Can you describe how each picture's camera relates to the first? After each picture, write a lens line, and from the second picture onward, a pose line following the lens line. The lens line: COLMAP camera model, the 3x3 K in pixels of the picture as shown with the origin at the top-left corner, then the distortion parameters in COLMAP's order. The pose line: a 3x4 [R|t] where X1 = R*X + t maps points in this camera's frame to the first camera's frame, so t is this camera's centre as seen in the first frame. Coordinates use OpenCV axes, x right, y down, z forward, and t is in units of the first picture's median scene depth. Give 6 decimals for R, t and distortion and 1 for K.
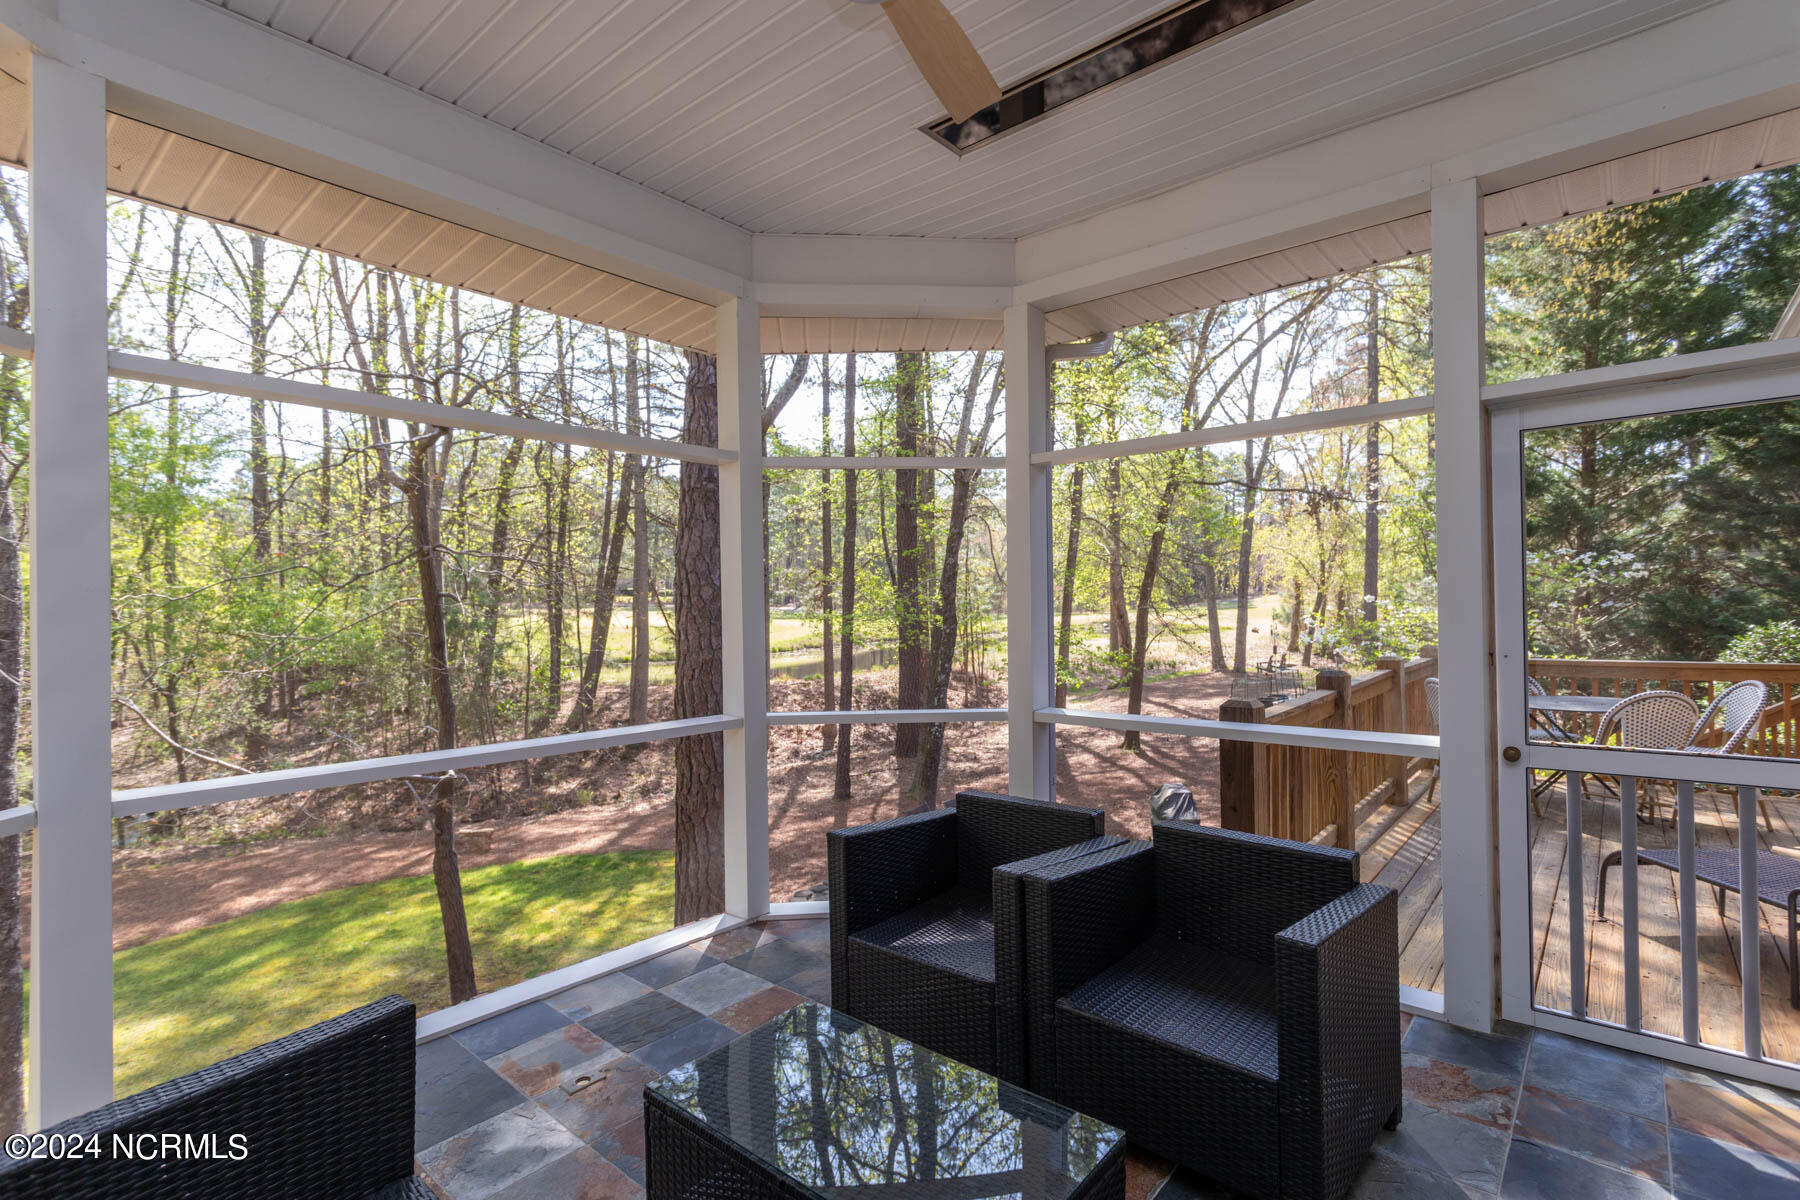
lens RADIAL K [[852.1, 0, 906.1], [0, 852.1, 600.9], [0, 0, 1]] dist [0.001441, -0.000210]
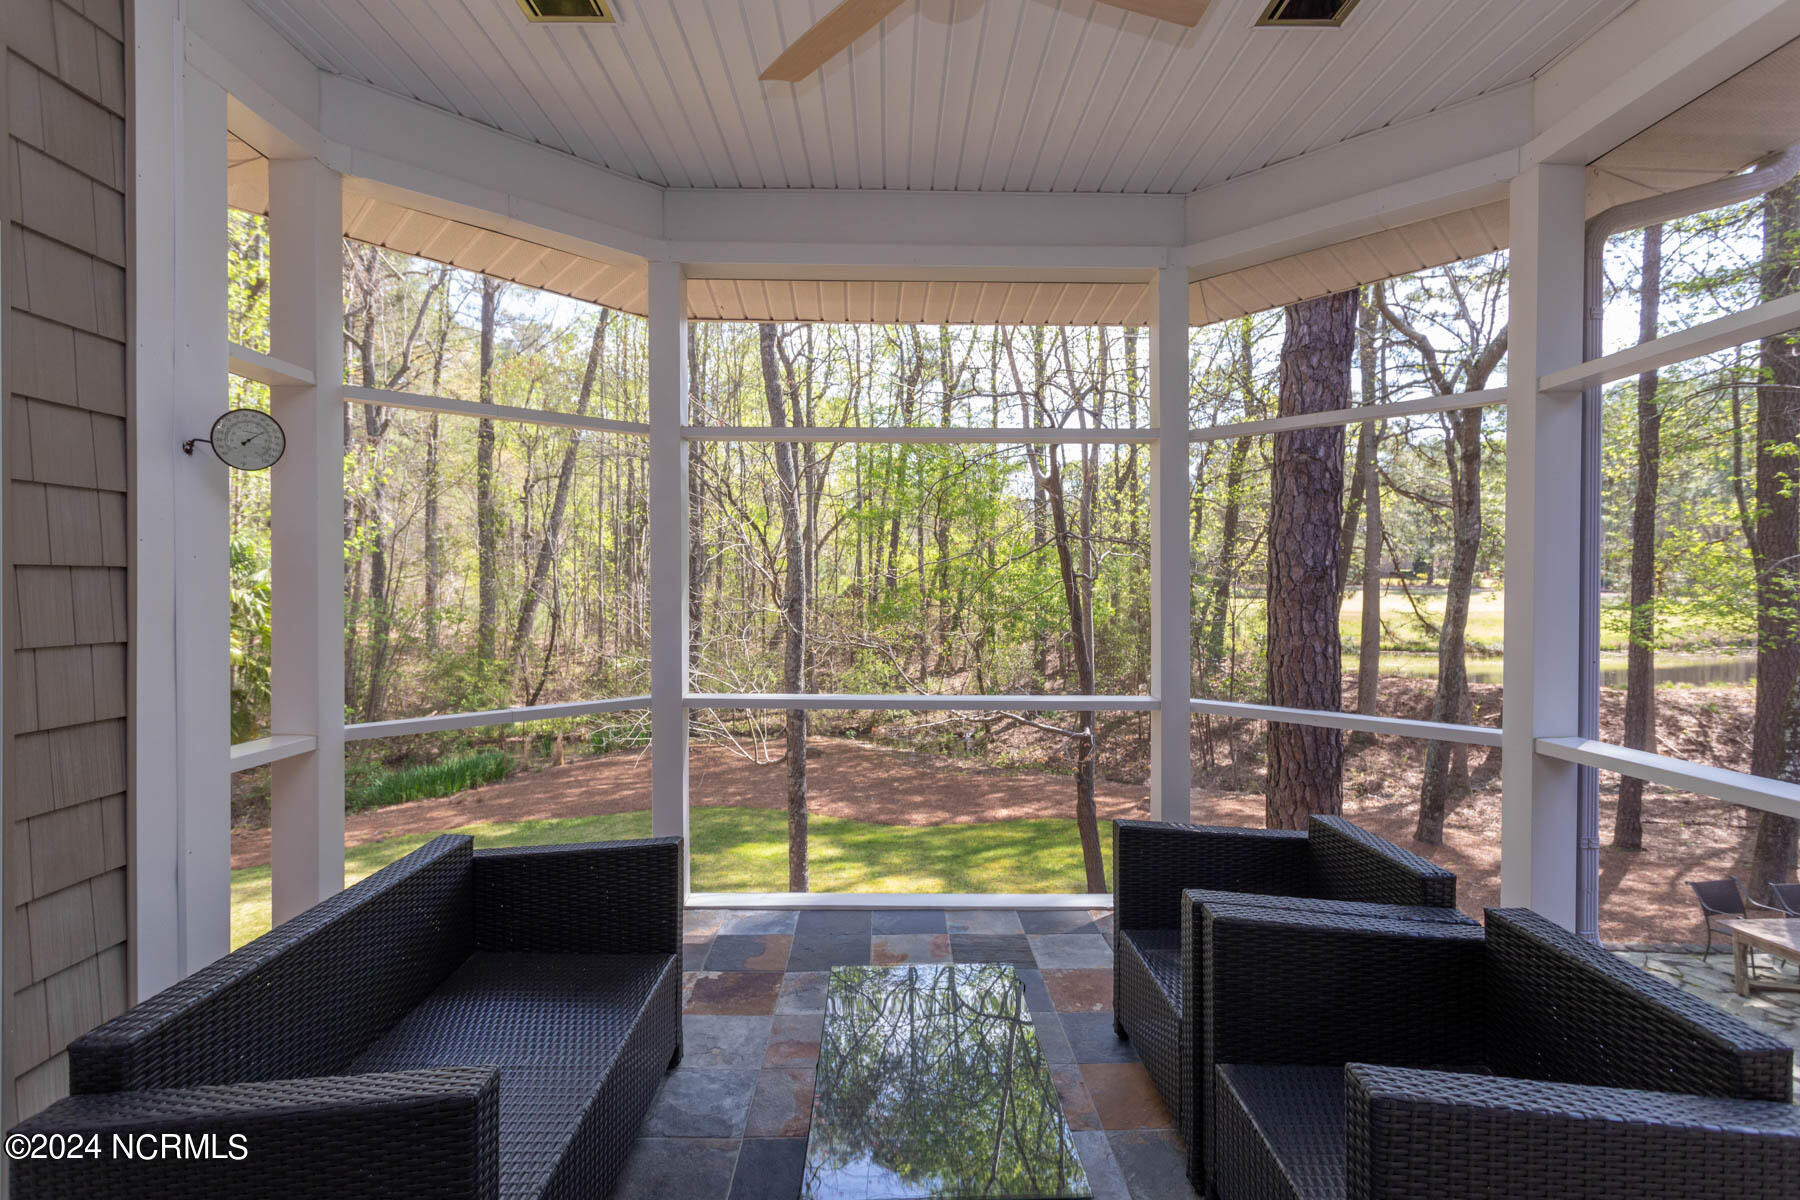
lens RADIAL K [[852.1, 0, 902.6], [0, 852.1, 598.9], [0, 0, 1]] dist [0.001441, -0.000210]
pose [[0.654298, 0.021463, -0.755932, 0.114987], [-0.007703, 0.999734, 0.021718, 0.000622], [0.756198, -0.008388, 0.654289, 0.045065]]
